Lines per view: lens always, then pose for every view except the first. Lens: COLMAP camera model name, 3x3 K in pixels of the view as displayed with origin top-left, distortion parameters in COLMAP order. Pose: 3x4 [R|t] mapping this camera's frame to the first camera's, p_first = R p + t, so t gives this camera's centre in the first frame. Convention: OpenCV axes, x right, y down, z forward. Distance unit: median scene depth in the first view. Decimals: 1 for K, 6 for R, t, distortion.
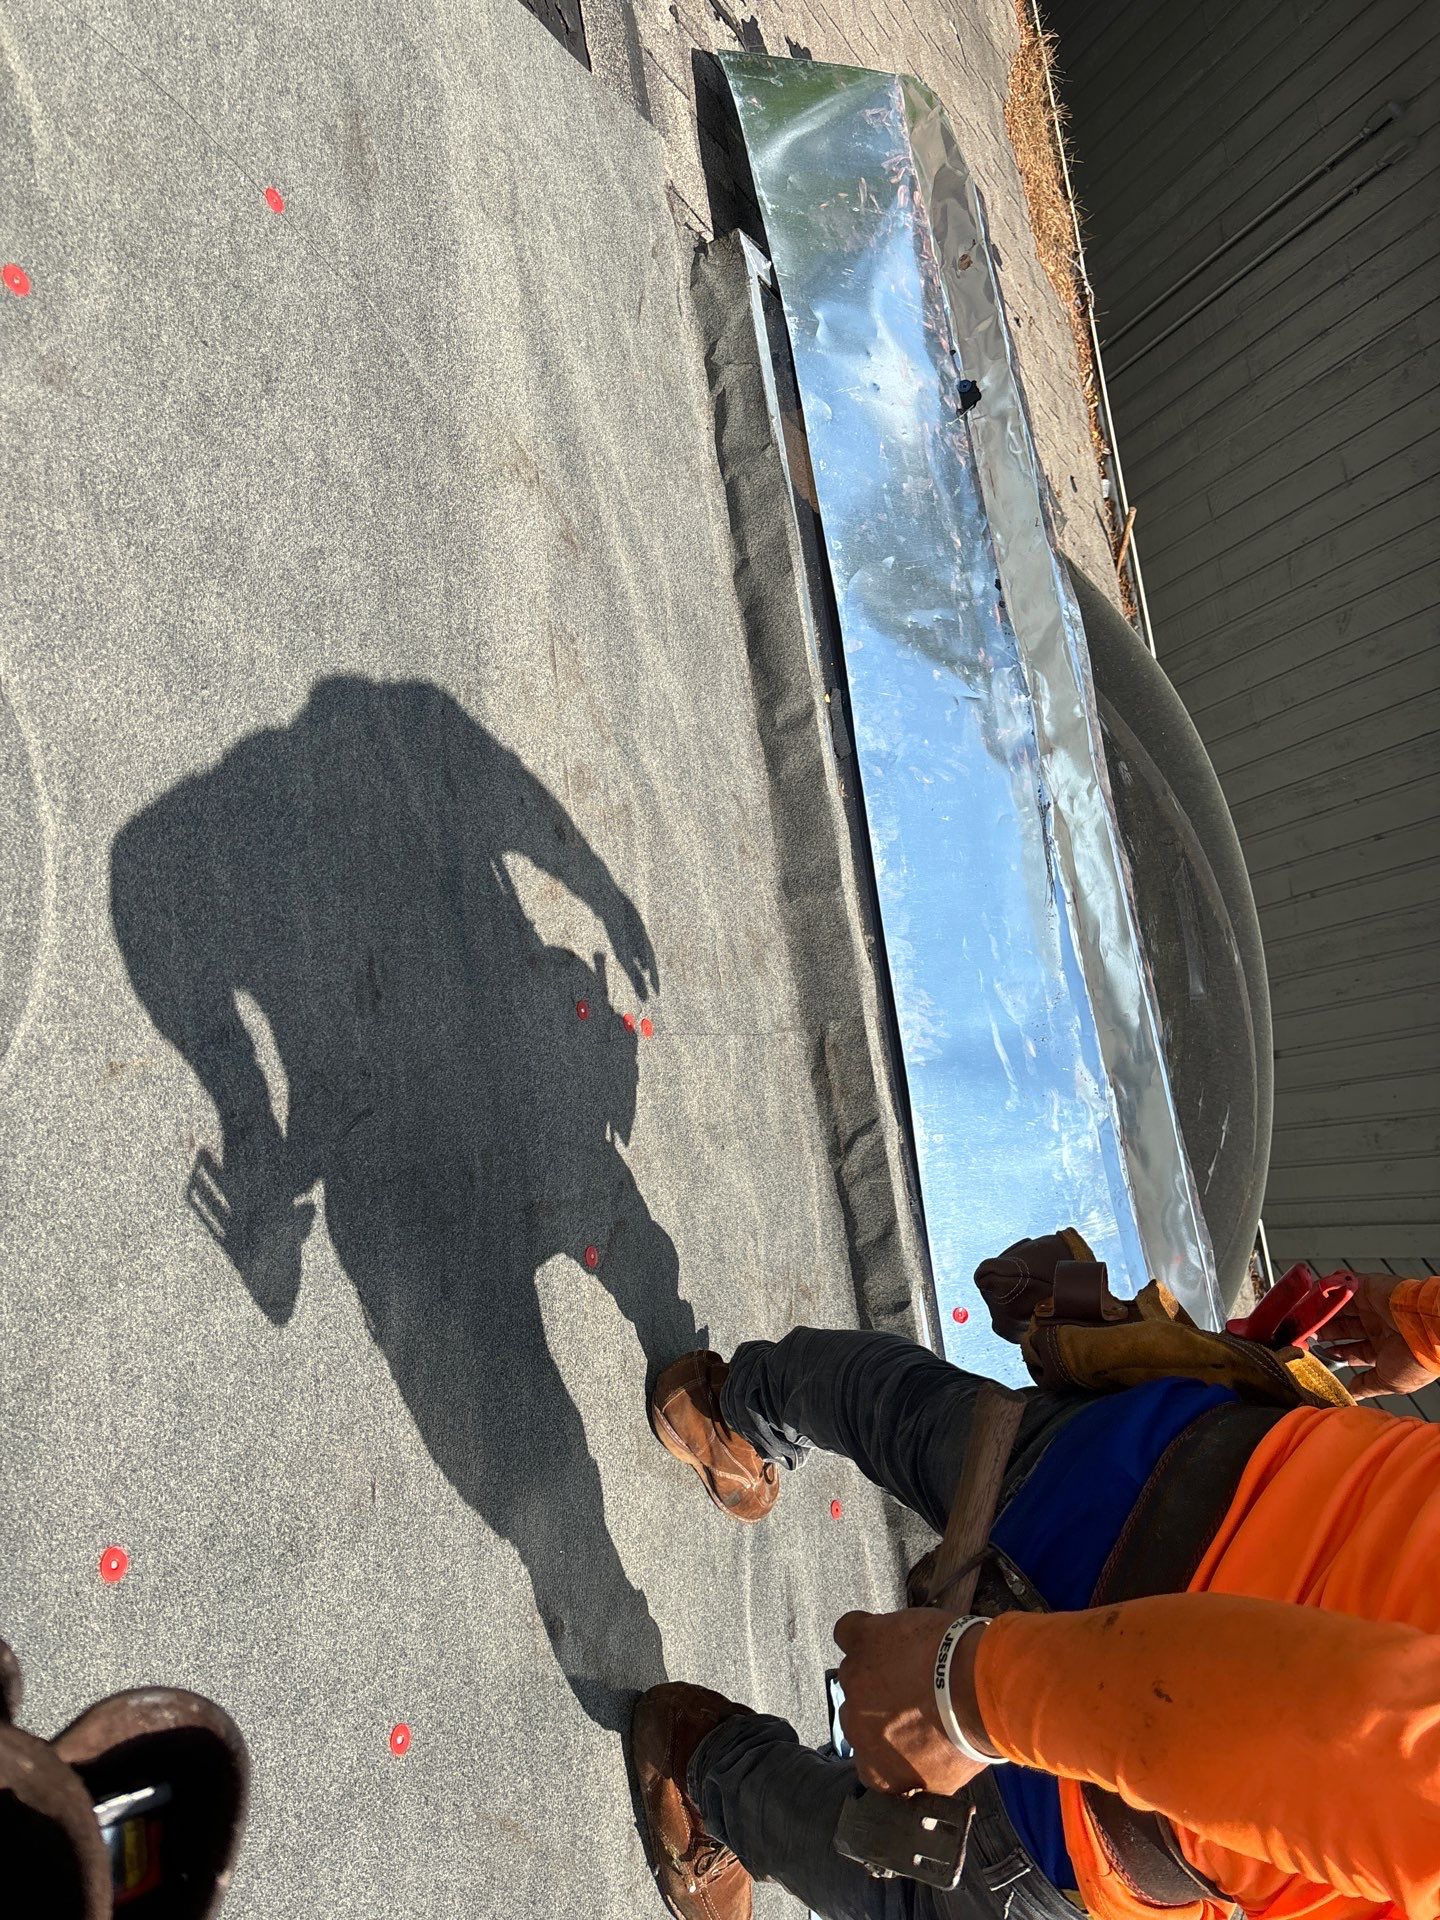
lens RADIAL K [[1464.6, 0, 719.1], [0, 1464.6, 949.4], [0, 0, 1]] dist [0.054362, -0.059676]
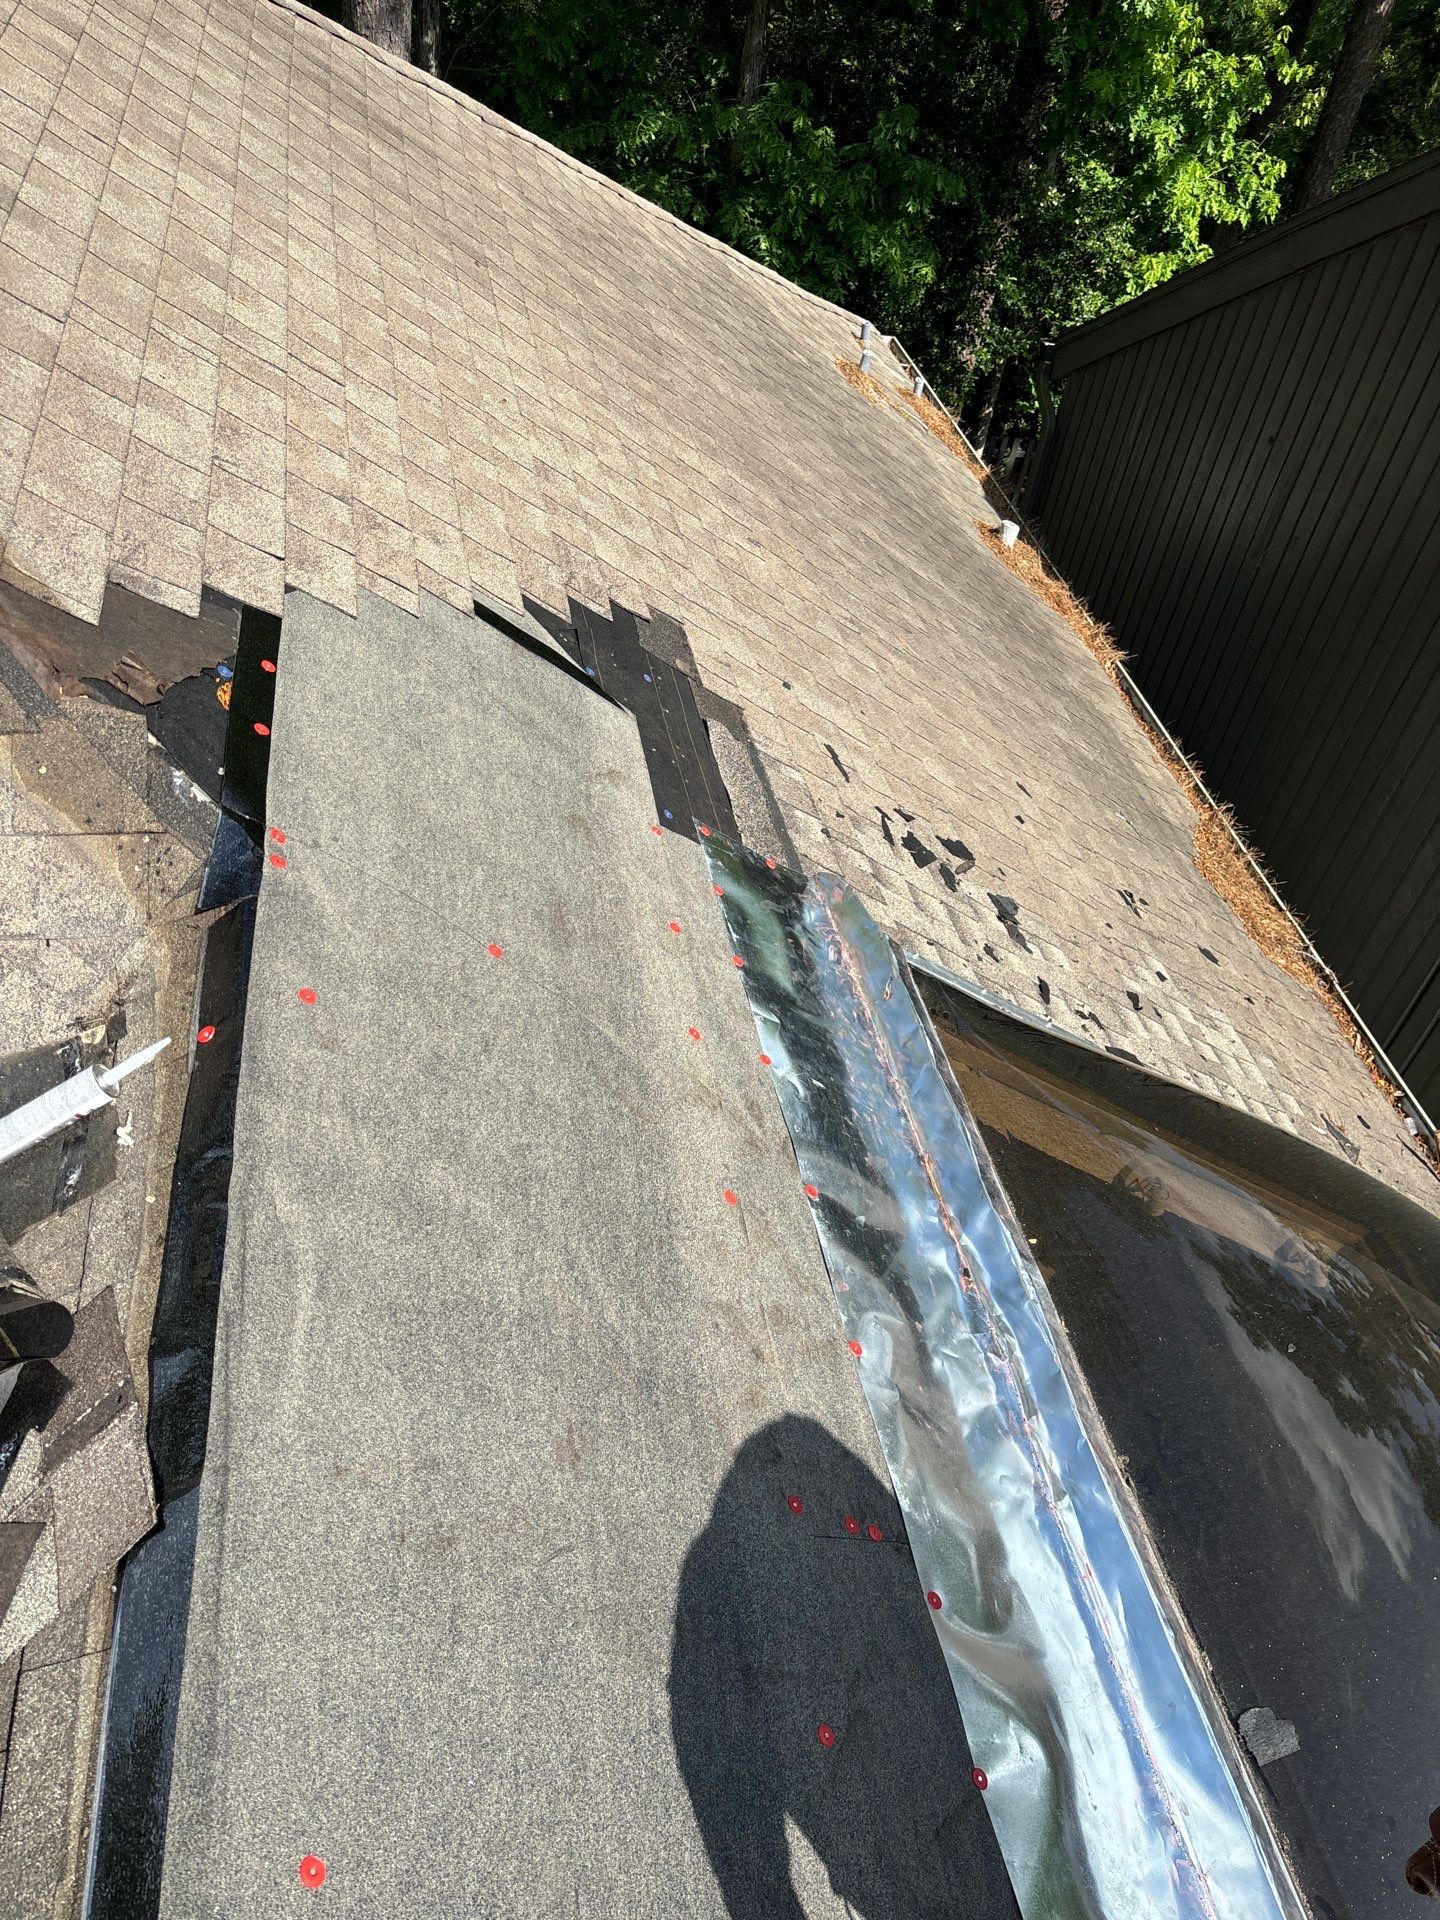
lens RADIAL K [[1464.6, 0, 720.4], [0, 1464.6, 968.8], [0, 0, 1]] dist [0.054362, -0.059676]
pose [[0.937062, -0.275427, -0.214605, 0.219988], [0.118419, 0.828889, -0.546736, 0.336590], [0.328469, 0.486912, 0.809336, -0.111871]]
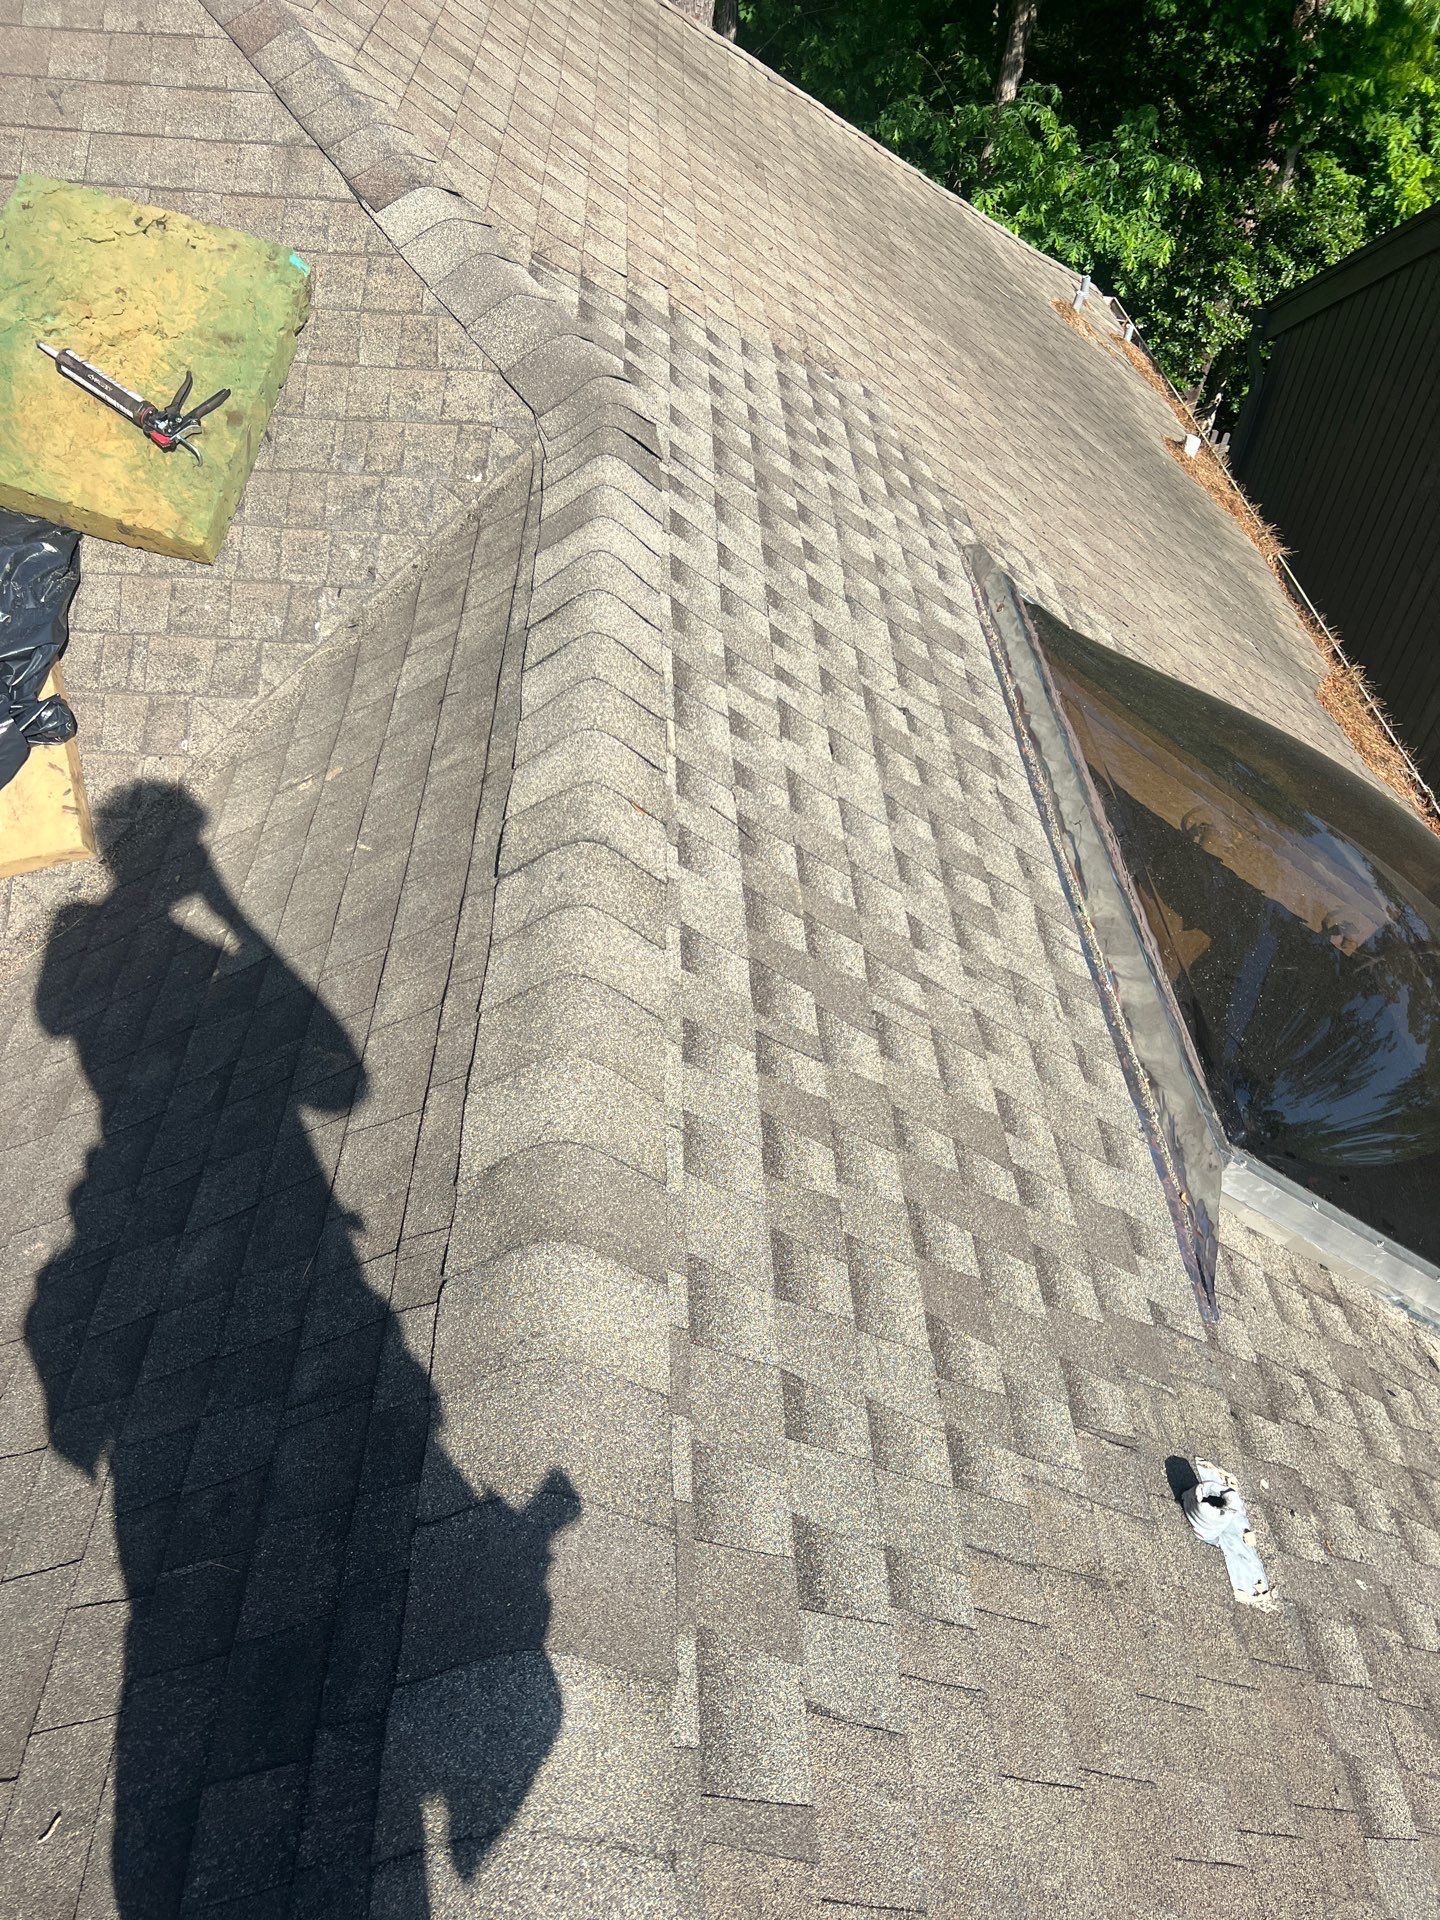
lens RADIAL K [[1464.6, 0, 729.2], [0, 1464.6, 967.9], [0, 0, 1]] dist [0.054362, -0.059676]
pose [[0.917941, -0.209682, -0.336776, 0.327519], [-0.023398, 0.818815, -0.573581, 1.491611], [0.396027, 0.534393, 0.746717, -0.388365]]
